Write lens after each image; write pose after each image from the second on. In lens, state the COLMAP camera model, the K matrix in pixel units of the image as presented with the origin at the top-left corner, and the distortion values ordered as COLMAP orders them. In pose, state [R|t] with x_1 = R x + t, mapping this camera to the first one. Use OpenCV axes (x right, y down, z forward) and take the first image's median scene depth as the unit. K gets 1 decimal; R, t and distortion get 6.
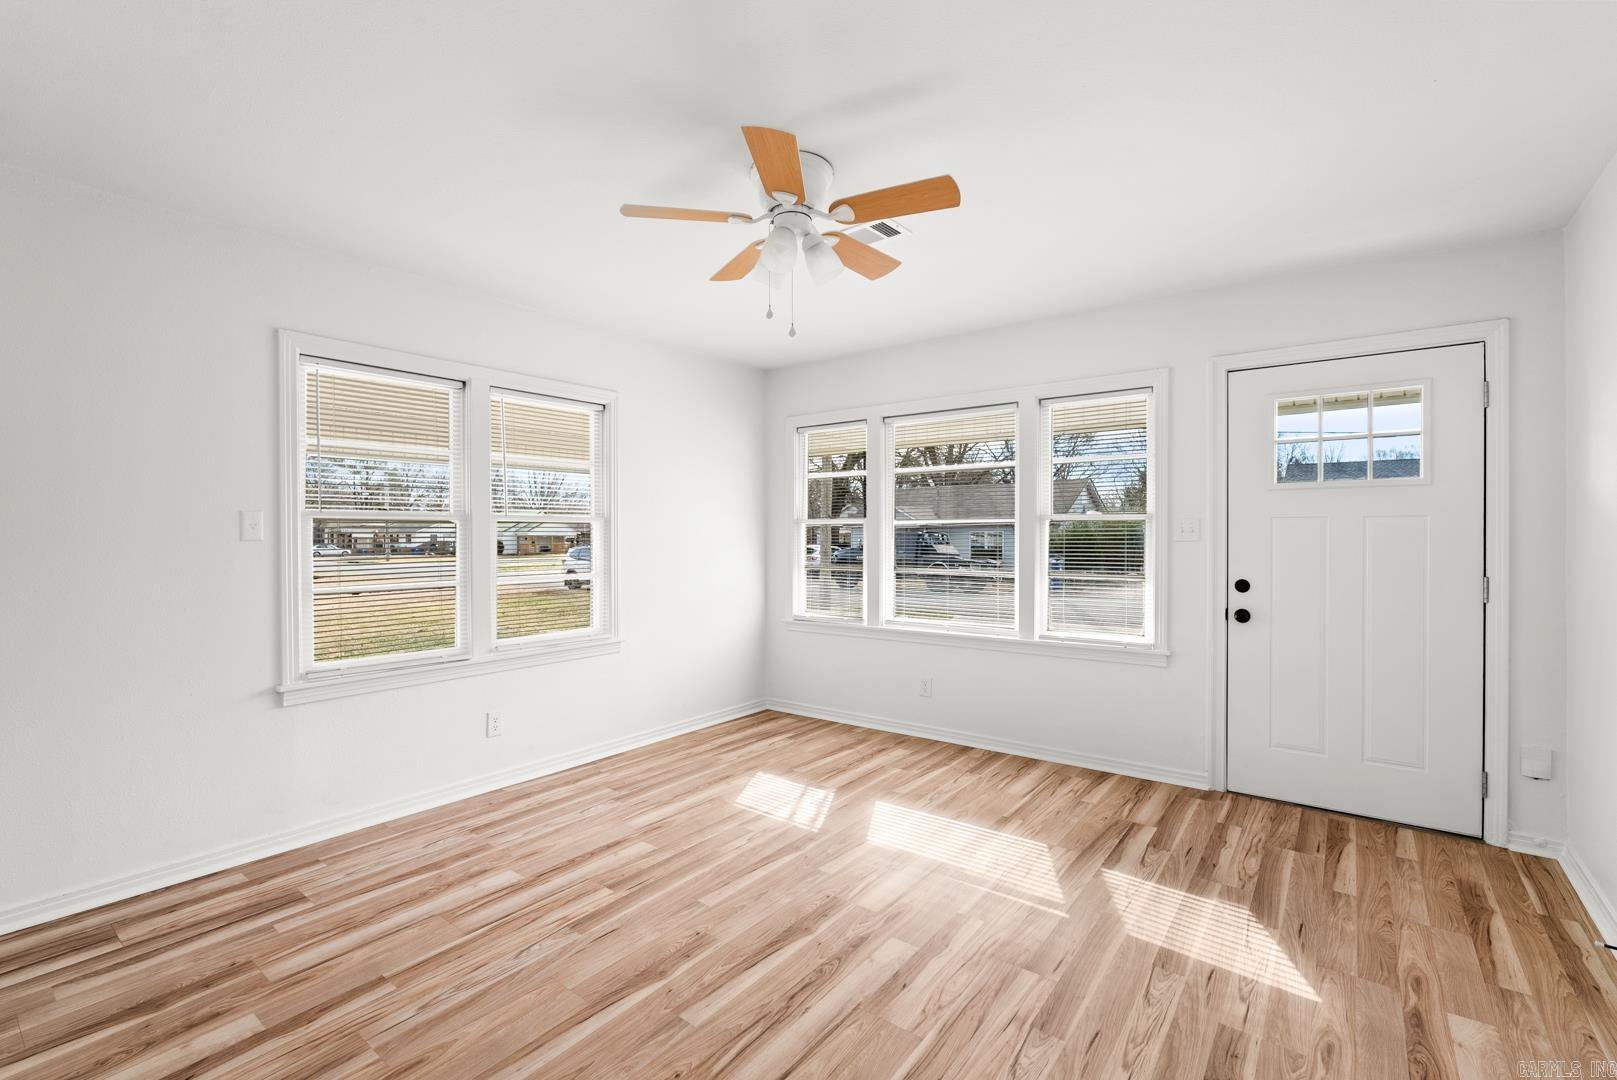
lens RADIAL K [[716.3, 0, 808.0], [0, 716.3, 530.0], [0, 0, 1]] dist [-0.013109, 0.002093]
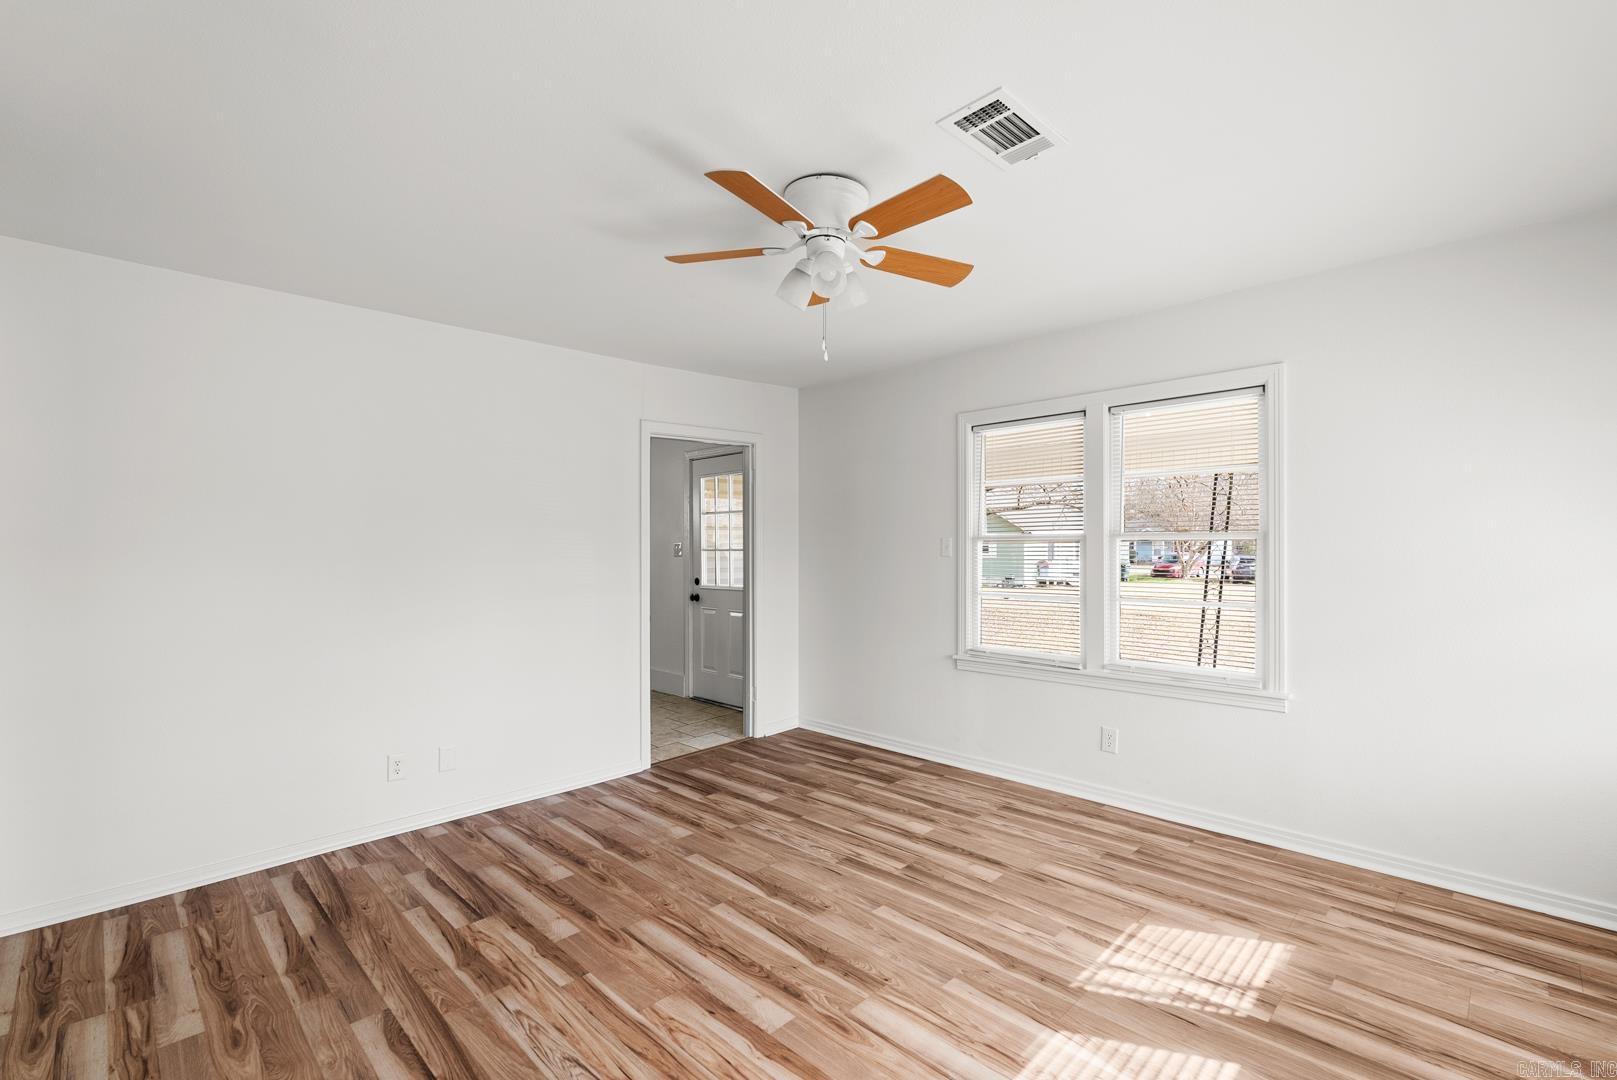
lens RADIAL K [[716.3, 0, 813.1], [0, 716.3, 546.8], [0, 0, 1]] dist [-0.013109, 0.002093]
pose [[-0.127611, 0.001709, -0.991823, 0.750794], [0.008668, 0.999962, 0.000608, -0.009639], [0.991786, -0.008519, -0.127621, 0.862854]]
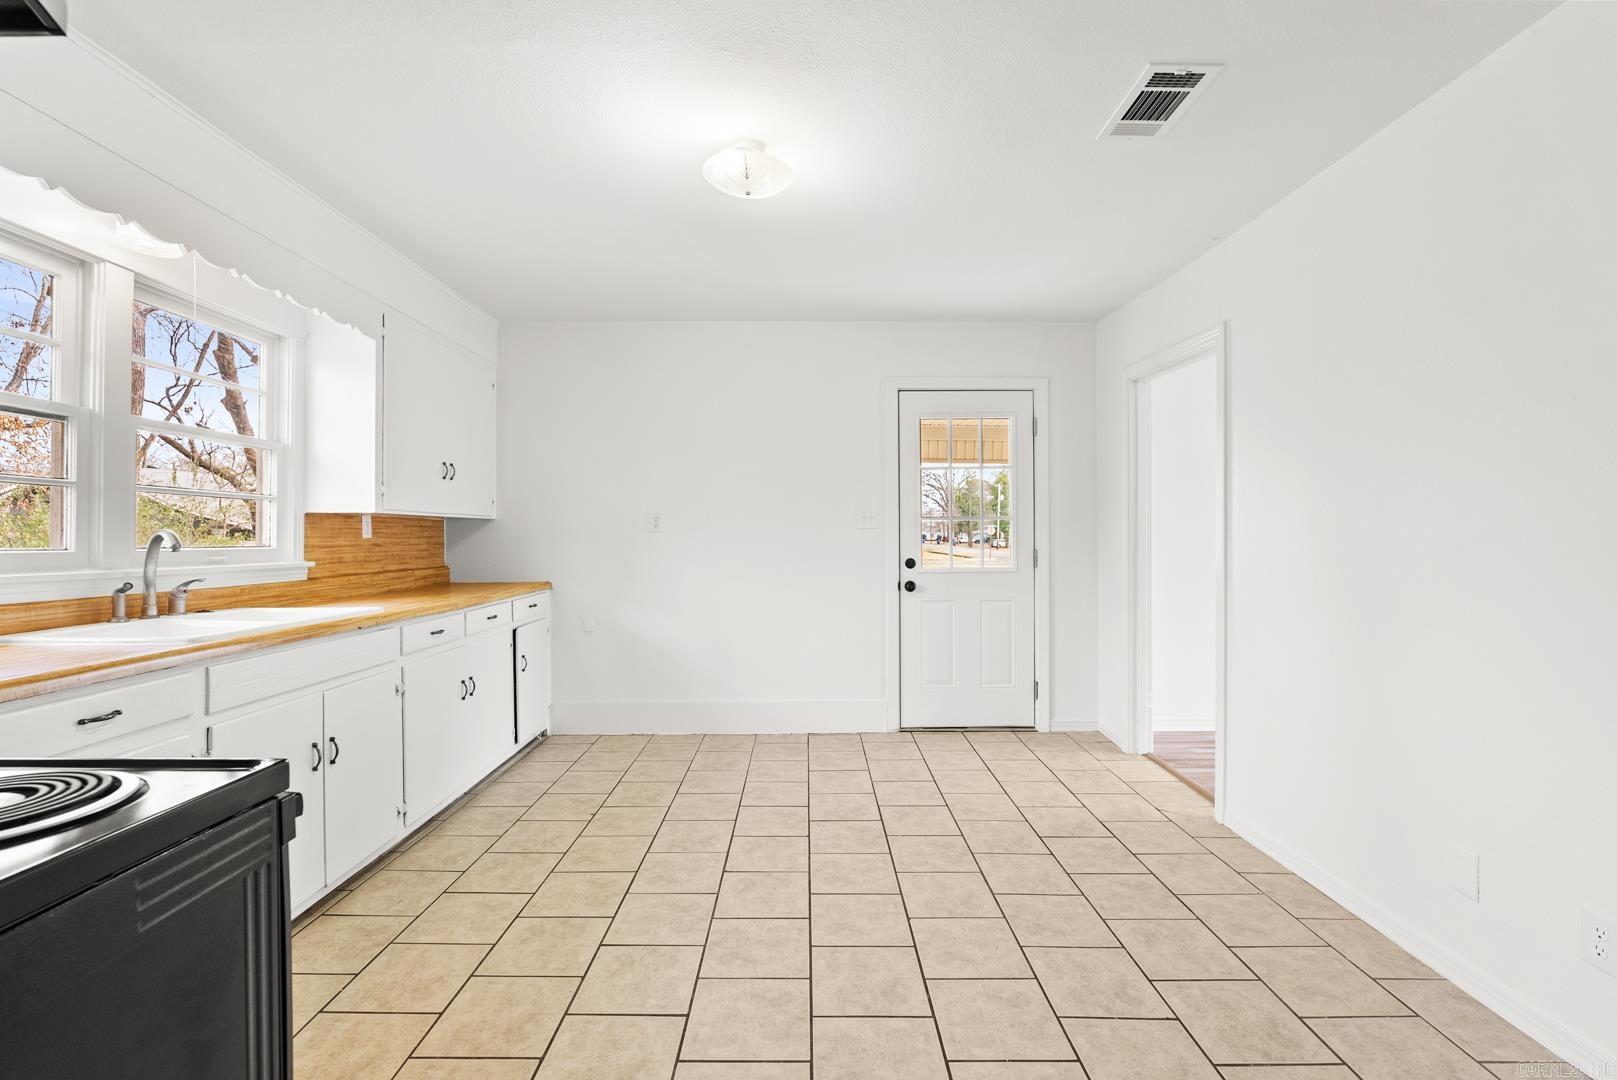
lens RADIAL K [[716.3, 0, 821.8], [0, 716.3, 549.5], [0, 0, 1]] dist [-0.013109, 0.002093]
pose [[0.624891, 0.012919, -0.780605, -0.249677], [0.004382, 0.999789, 0.020054, 0.033596], [0.780700, -0.015952, 0.624703, -0.771354]]
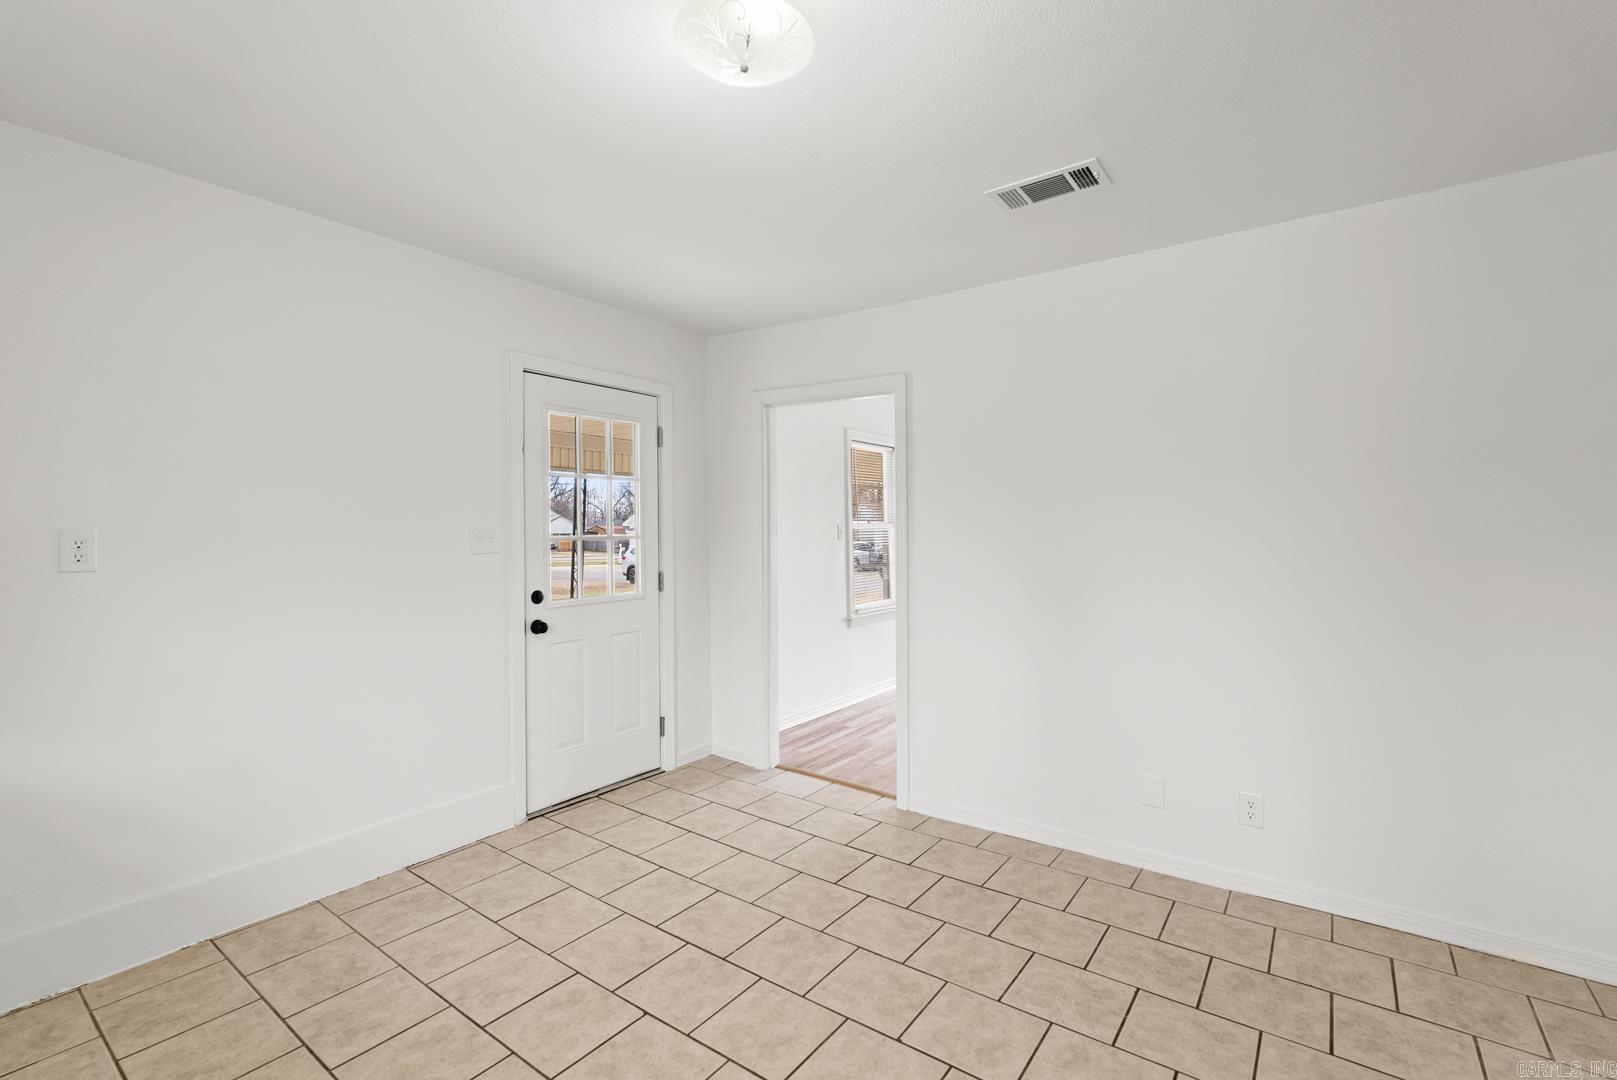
lens RADIAL K [[716.3, 0, 813.7], [0, 716.3, 534.4], [0, 0, 1]] dist [-0.013109, 0.002093]
pose [[0.999519, -0.008422, 0.029848, -0.856242], [0.008277, 0.999953, 0.004969, -0.007624], [-0.029889, -0.004720, 0.999542, -0.852876]]
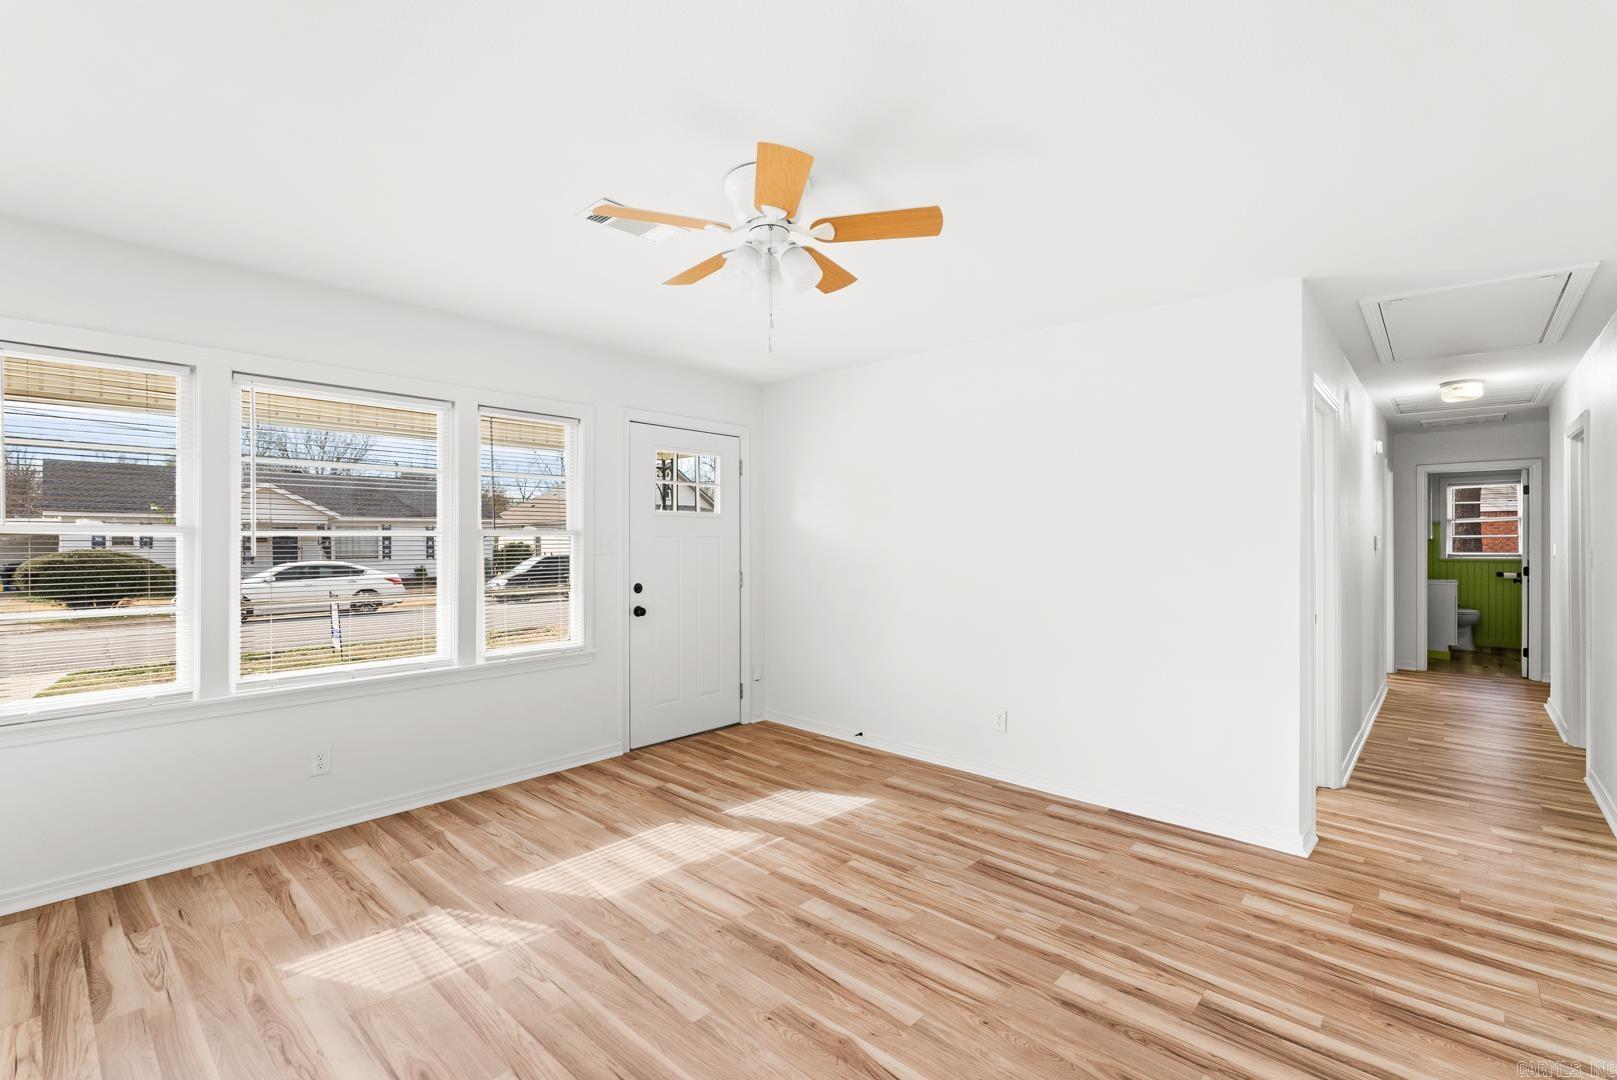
lens RADIAL K [[716.3, 0, 806.6], [0, 716.3, 537.8], [0, 0, 1]] dist [-0.013109, 0.002093]
pose [[0.084471, 0.006284, 0.996406, -0.774273], [-0.004400, 0.999973, -0.005933, -0.009154], [-0.996416, -0.003883, 0.084496, 0.675478]]
